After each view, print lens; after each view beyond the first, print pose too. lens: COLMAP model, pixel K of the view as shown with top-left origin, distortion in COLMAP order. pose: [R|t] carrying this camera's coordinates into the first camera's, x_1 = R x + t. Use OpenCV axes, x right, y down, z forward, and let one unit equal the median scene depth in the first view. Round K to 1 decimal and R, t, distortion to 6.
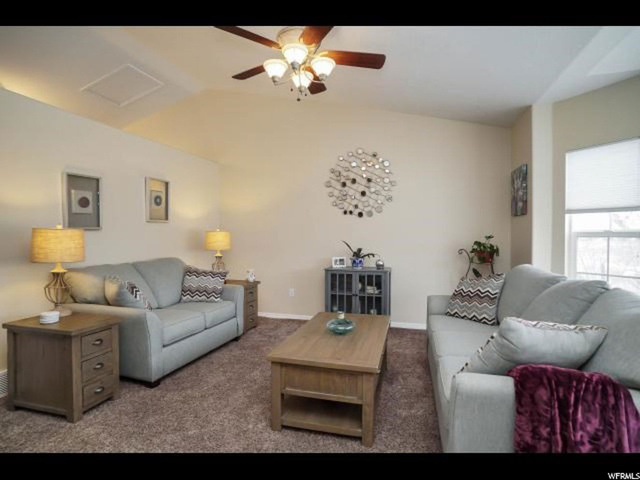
lens RADIAL K [[341.0, 0, 317.2], [0, 341.0, 238.9], [0, 0, 1]] dist [-0.082672, 0.040183]
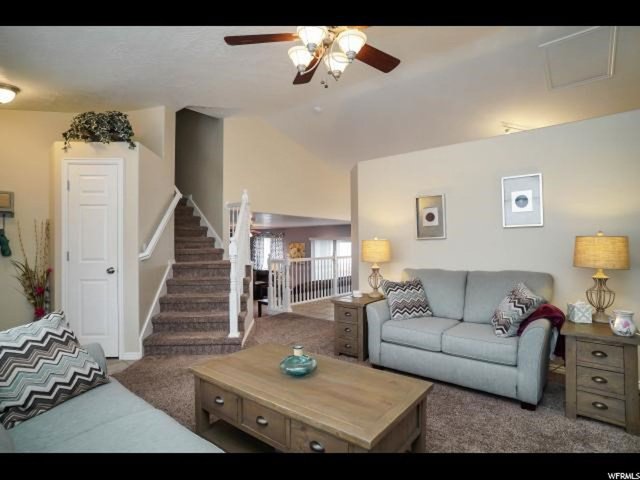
lens RADIAL K [[341.0, 0, 317.2], [0, 341.0, 238.9], [0, 0, 1]] dist [-0.082672, 0.040183]
pose [[-0.410891, 0.009288, -0.911637, 0.622947], [0.013374, 0.999902, 0.004160, -0.038869], [0.911587, -0.010483, -0.410974, 1.111594]]
